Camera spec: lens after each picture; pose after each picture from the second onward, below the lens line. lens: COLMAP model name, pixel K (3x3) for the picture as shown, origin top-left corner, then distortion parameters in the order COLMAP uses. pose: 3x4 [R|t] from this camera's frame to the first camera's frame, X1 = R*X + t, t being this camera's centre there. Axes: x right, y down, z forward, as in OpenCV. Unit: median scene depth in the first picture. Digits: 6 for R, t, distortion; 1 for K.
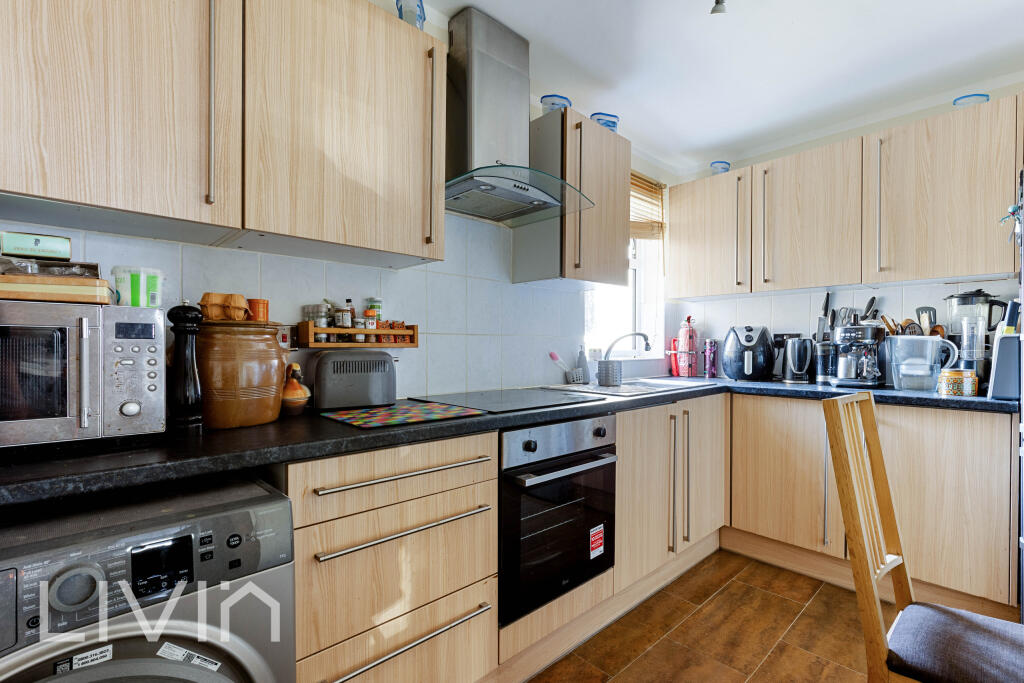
lens RADIAL K [[474.4, 0, 489.0], [0, 474.4, 343.6], [0, 0, 1]] dist [0.000369, -0.001511]
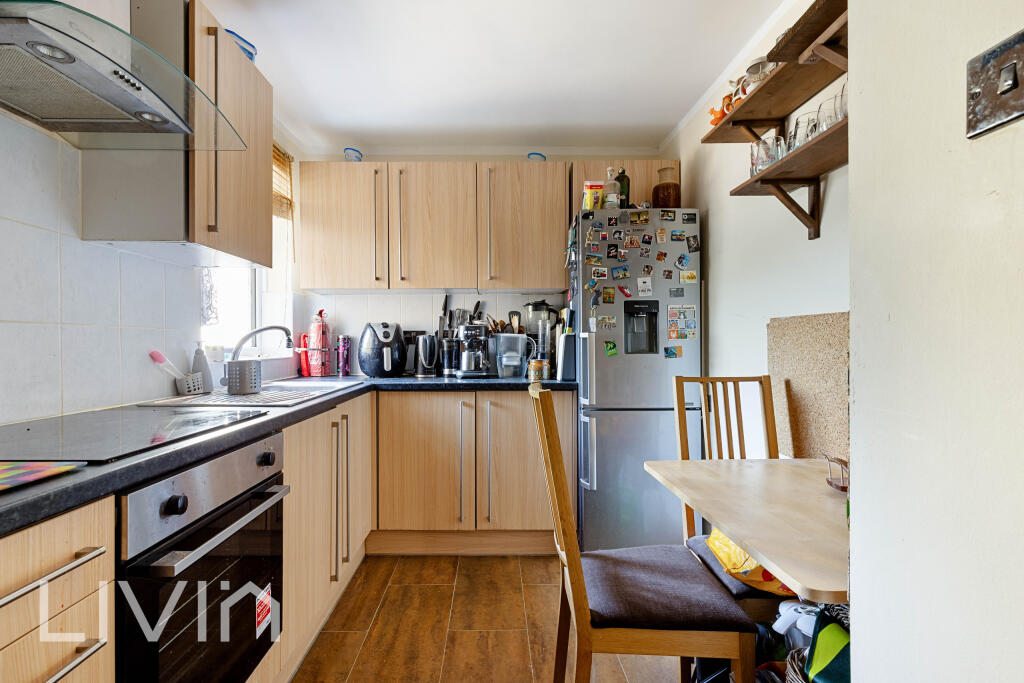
lens RADIAL K [[474.4, 0, 489.0], [0, 474.4, 343.6], [0, 0, 1]] dist [0.000369, -0.001511]
pose [[0.648095, -0.001197, 0.761558, -0.078854], [-0.001880, 0.999993, 0.003171, 0.004628], [-0.761557, -0.003487, 0.648089, 0.210469]]
